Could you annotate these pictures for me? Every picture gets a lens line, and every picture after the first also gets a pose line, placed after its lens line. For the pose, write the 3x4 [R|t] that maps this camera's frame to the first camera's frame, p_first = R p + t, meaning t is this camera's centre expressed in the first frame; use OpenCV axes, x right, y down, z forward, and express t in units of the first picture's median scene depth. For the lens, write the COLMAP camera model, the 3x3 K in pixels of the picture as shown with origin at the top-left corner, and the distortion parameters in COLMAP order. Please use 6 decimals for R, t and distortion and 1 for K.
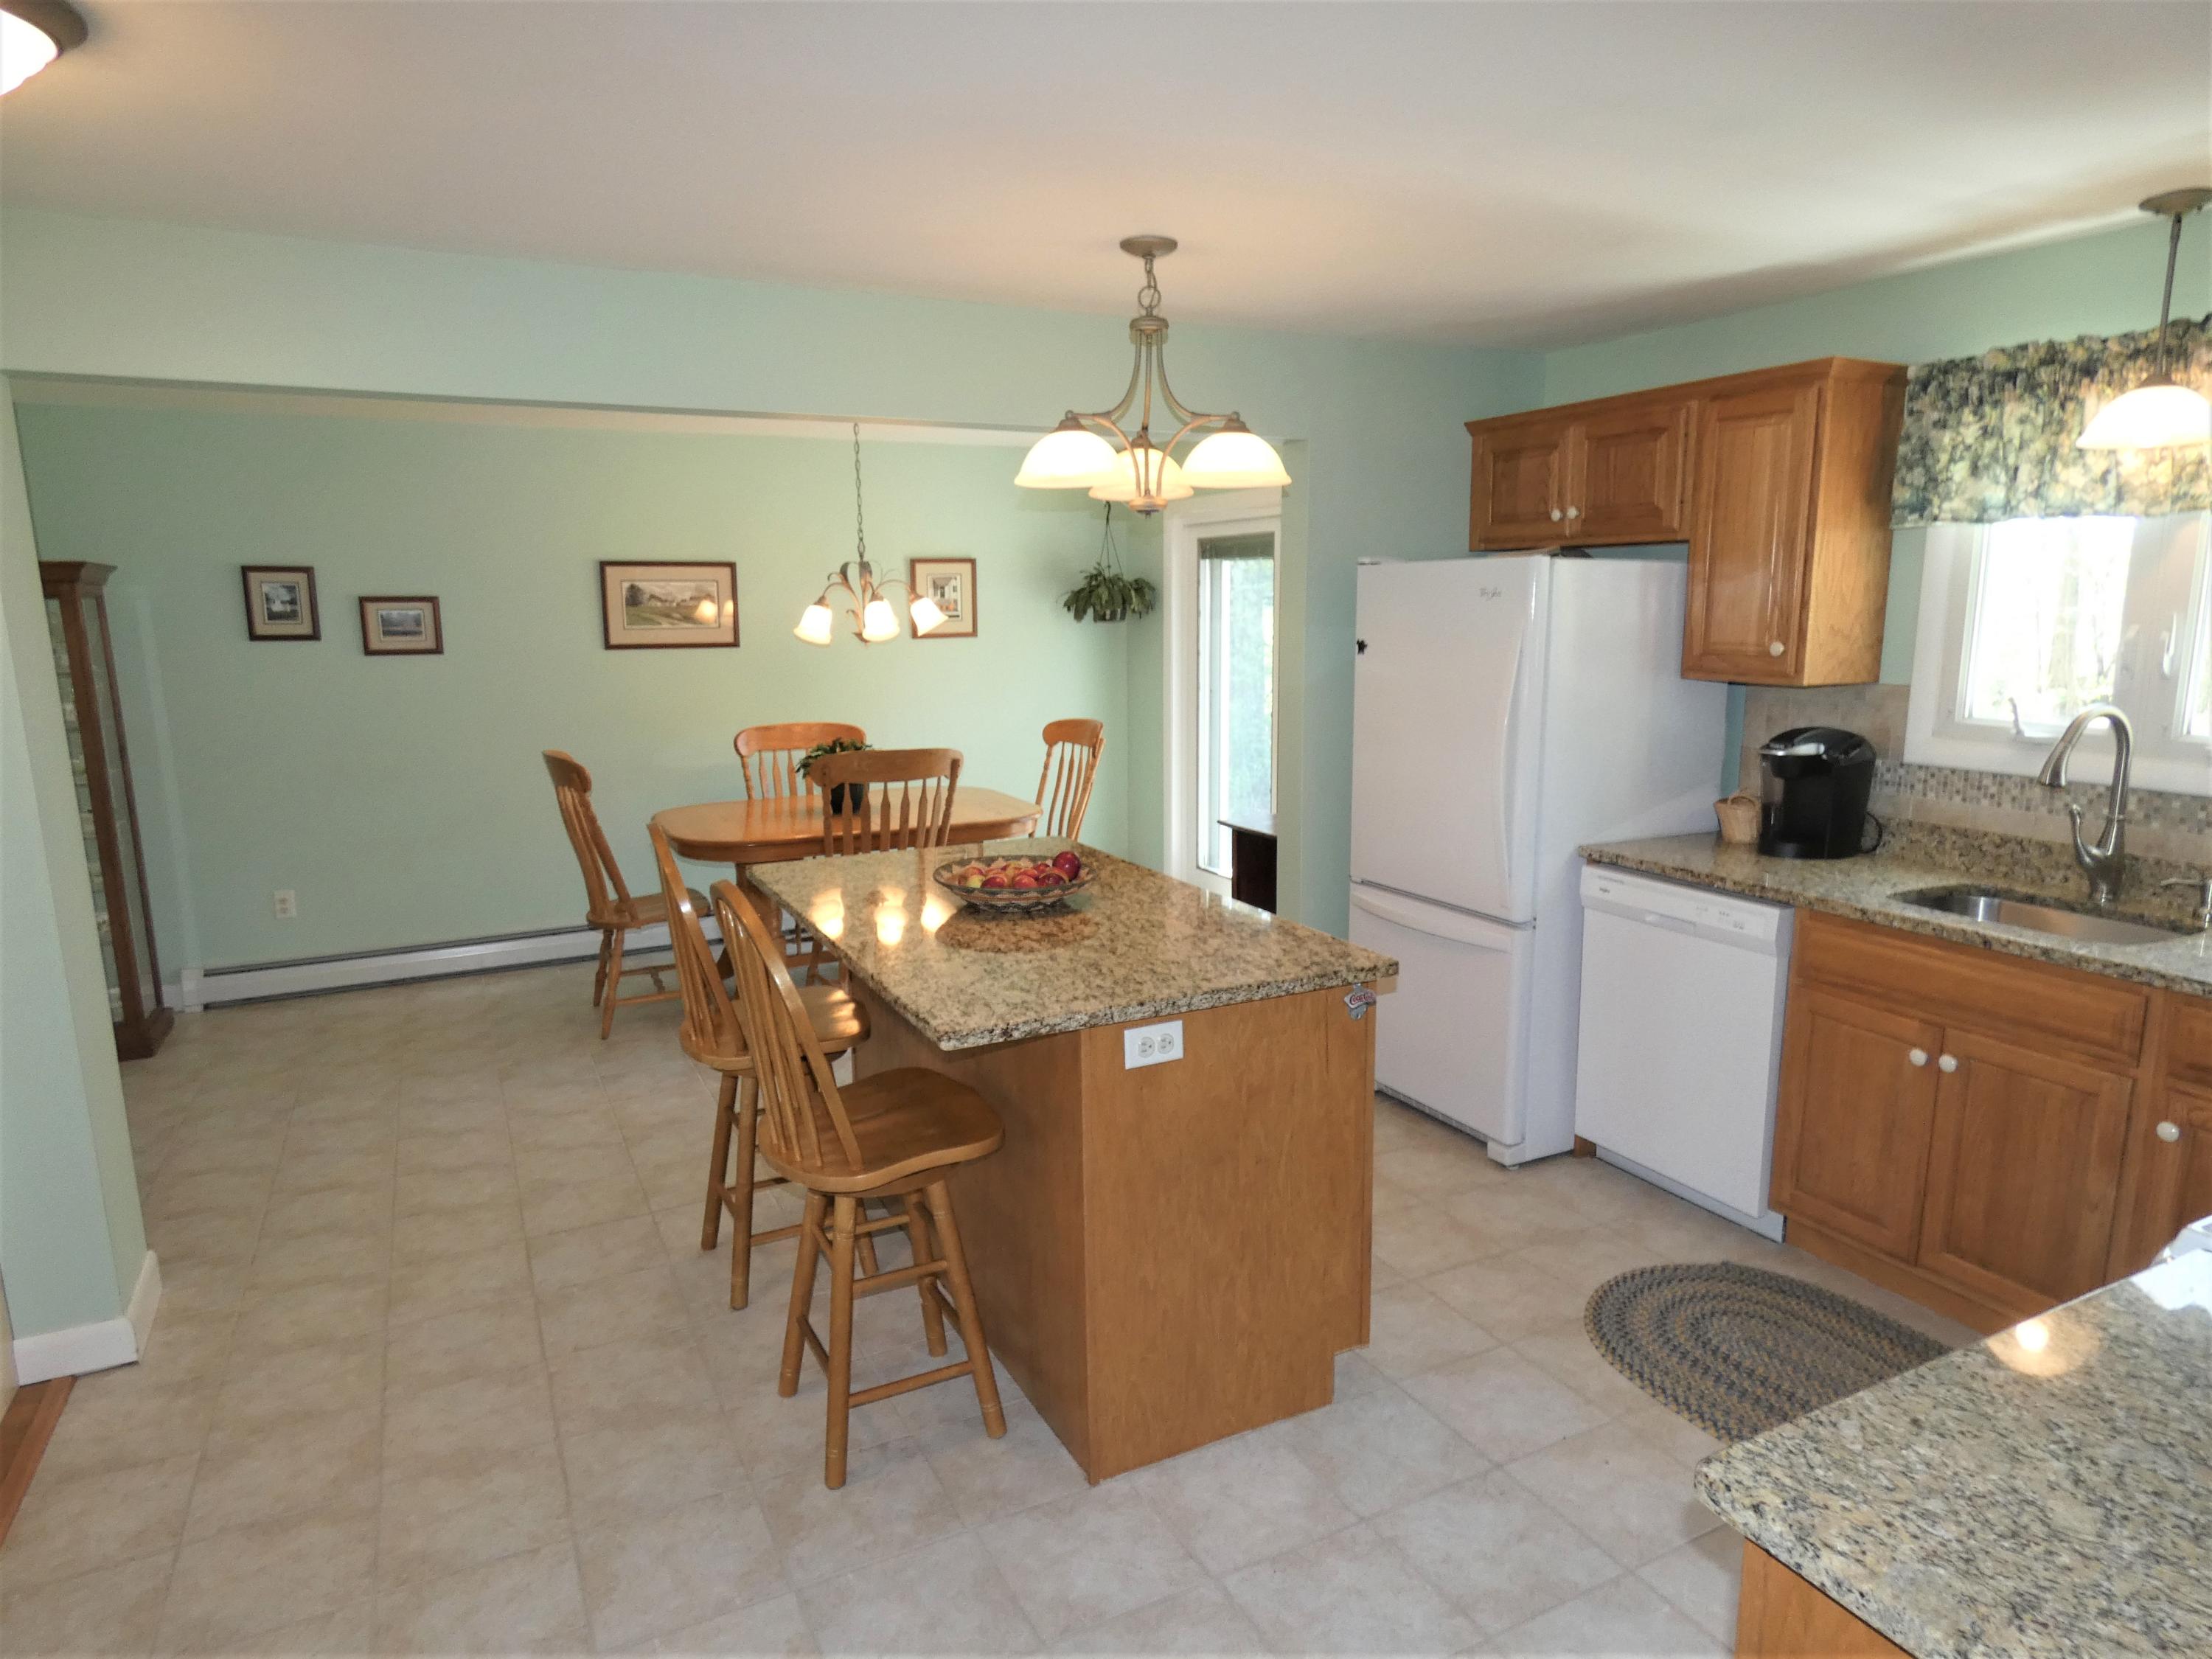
lens RADIAL K [[1314.9, 0, 1117.4], [0, 1314.9, 842.1], [0, 0, 1]] dist [-0.011626, 0.016283]
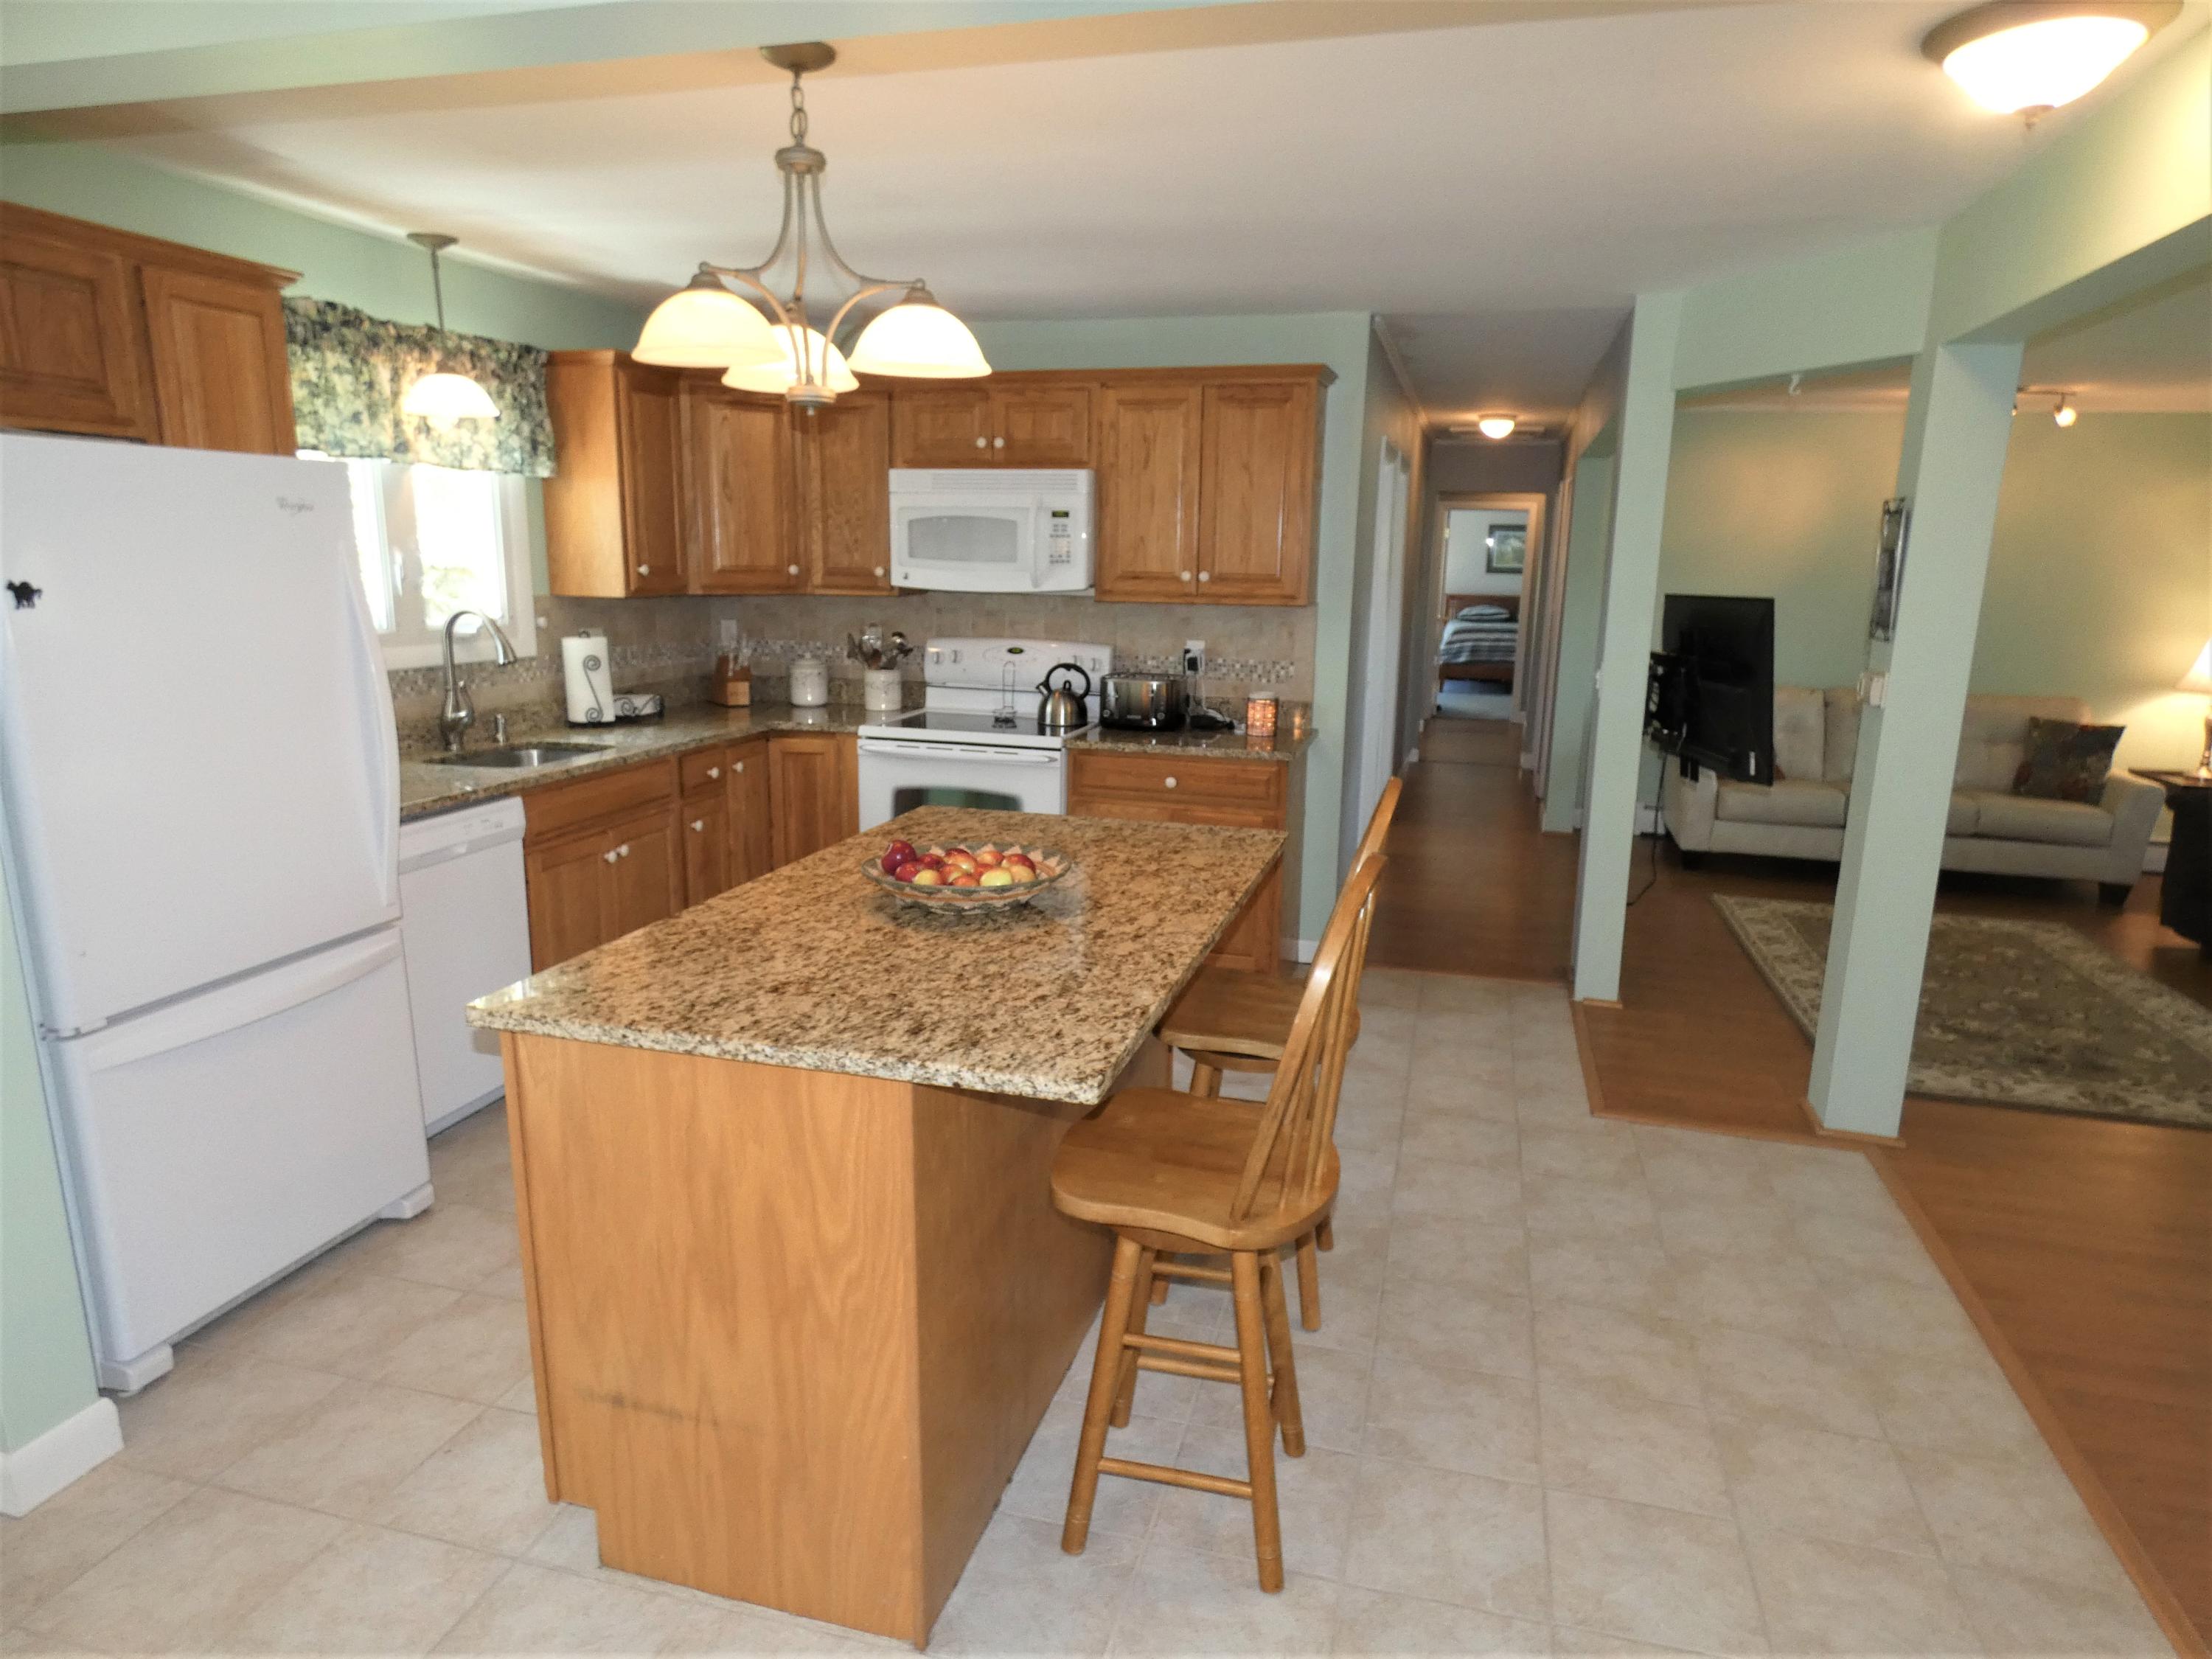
lens RADIAL K [[1314.9, 0, 1117.4], [0, 1314.9, 842.1], [0, 0, 1]] dist [-0.011626, 0.016283]
pose [[-0.739313, -0.150391, 0.656353, -0.648283], [0.112521, 0.933442, 0.340623, -0.245182], [-0.663894, 0.325681, -0.673184, 1.446763]]
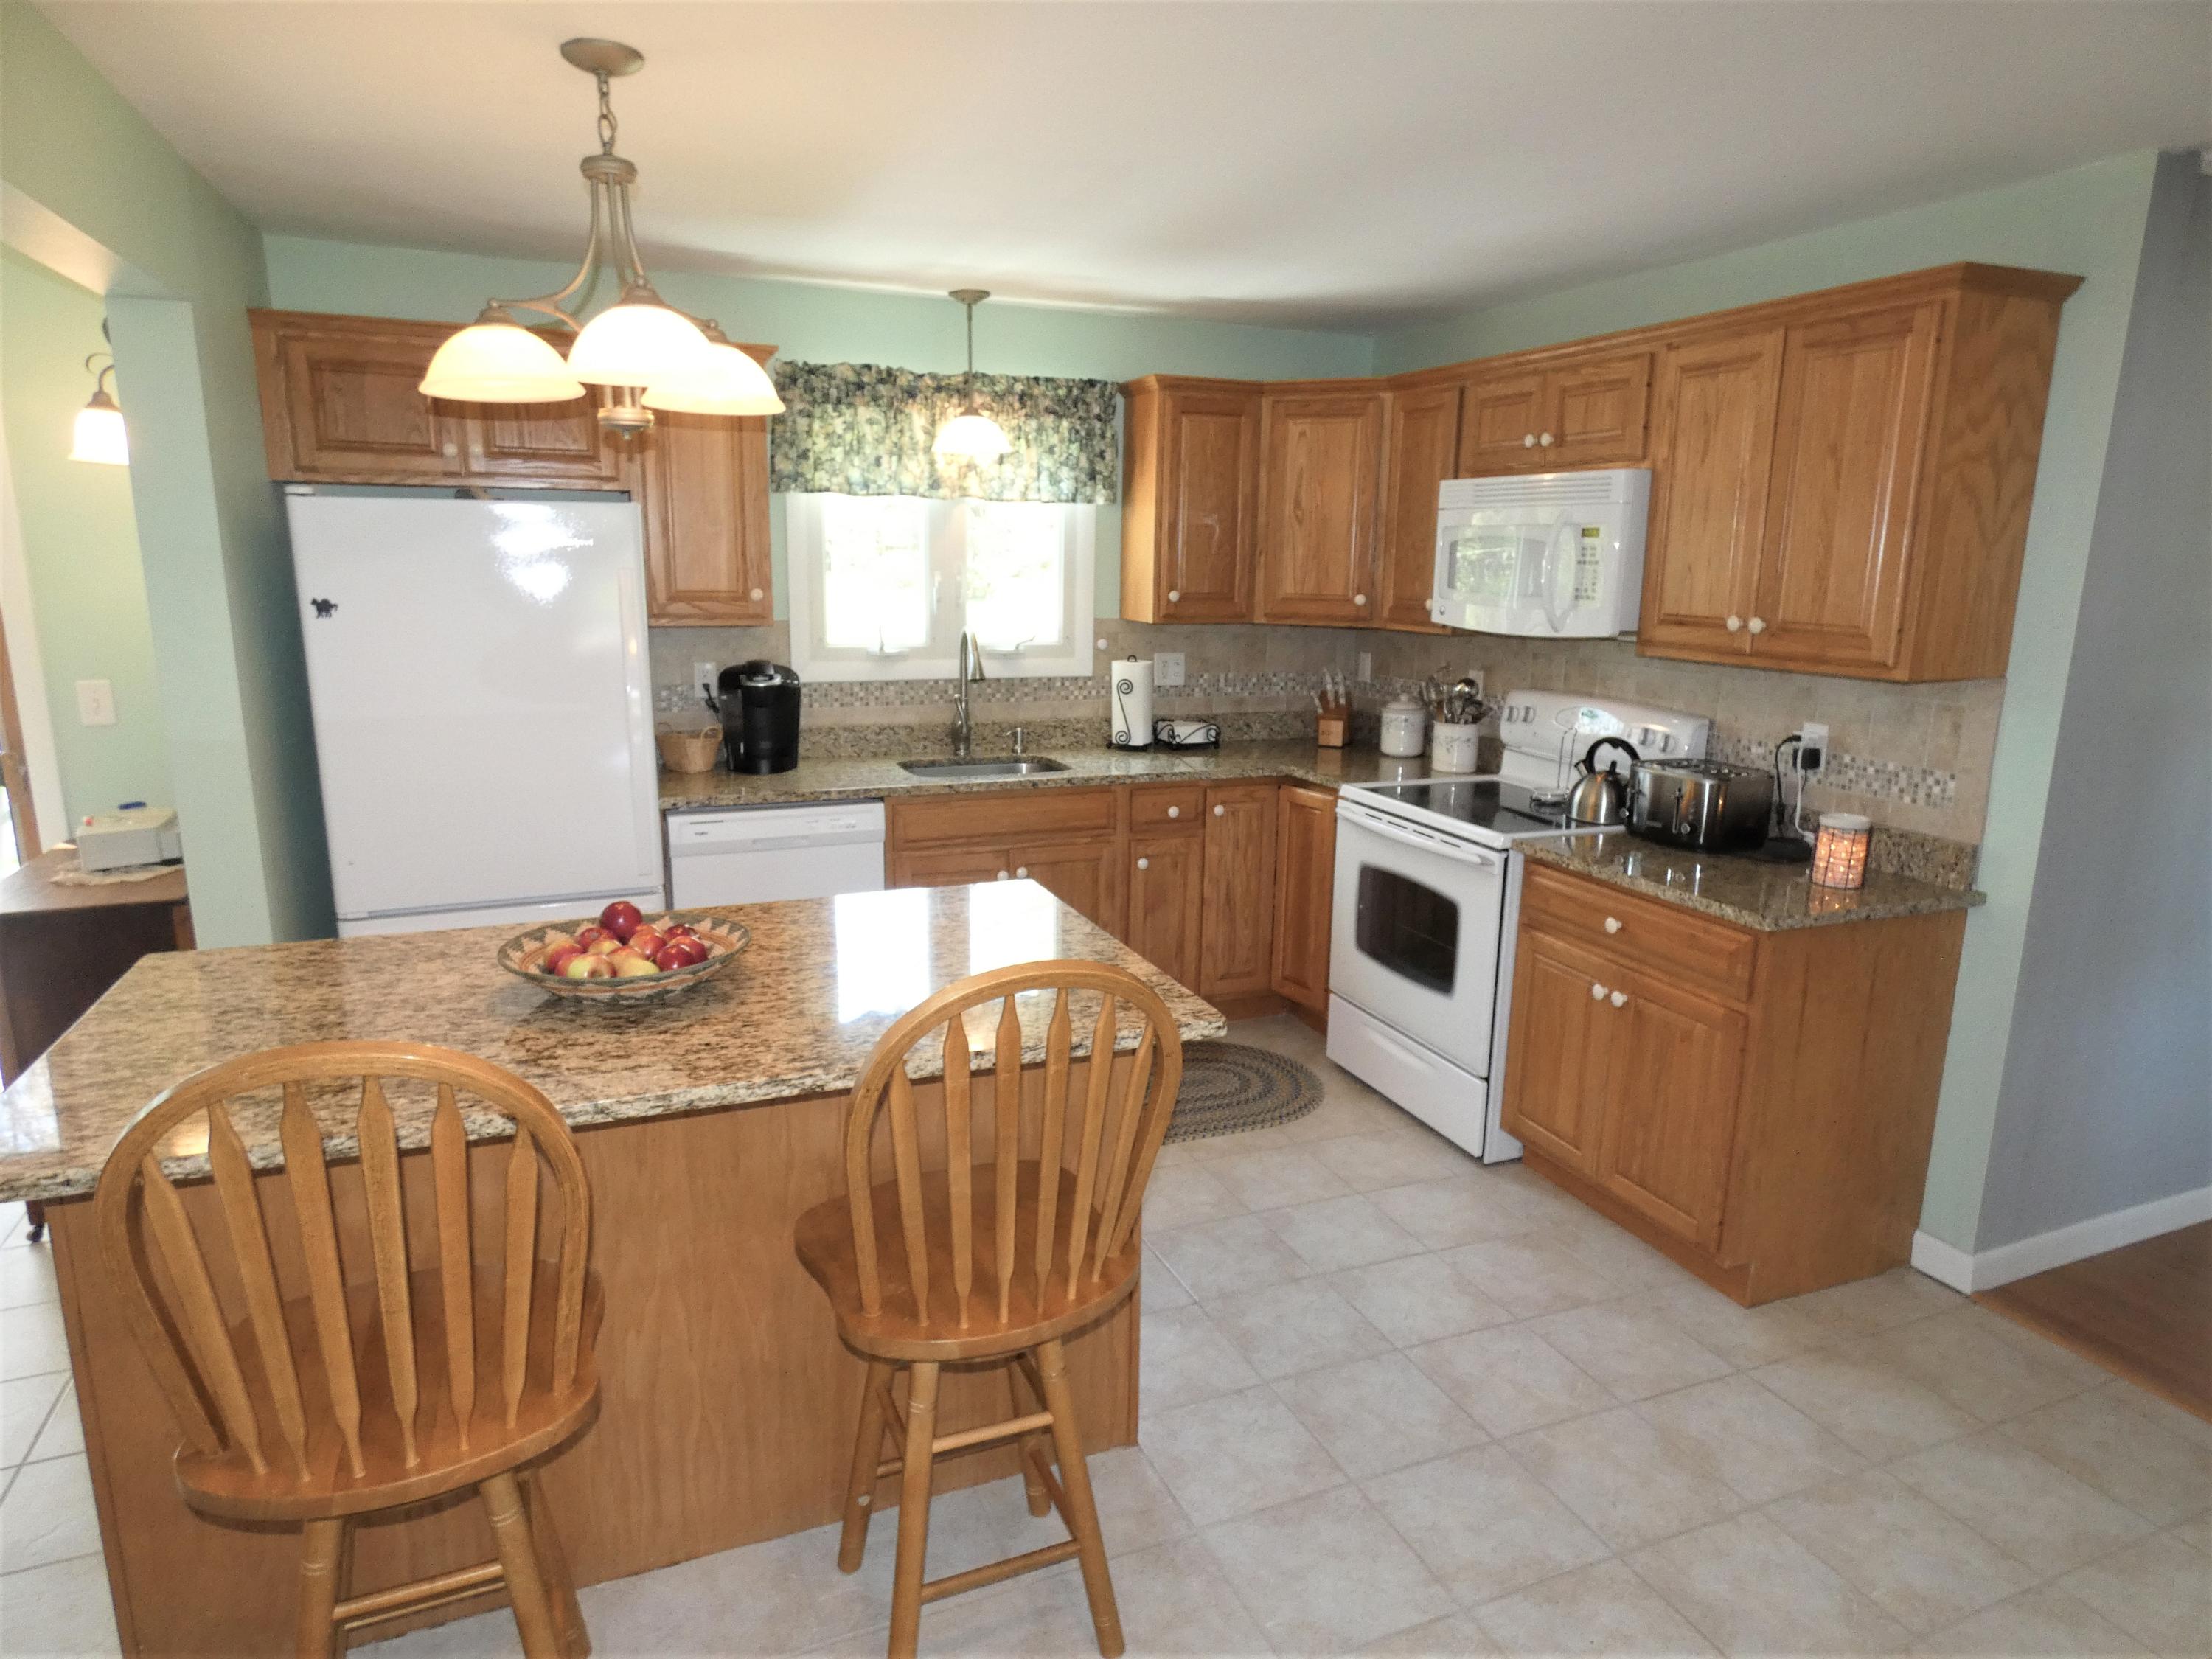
lens RADIAL K [[1314.9, 0, 1117.4], [0, 1314.9, 842.1], [0, 0, 1]] dist [-0.011626, 0.016283]
pose [[0.084405, -0.207984, 0.974484, -0.704258], [0.166888, 0.967110, 0.191955, -0.115559], [-0.982356, 0.146428, 0.116339, 0.645004]]
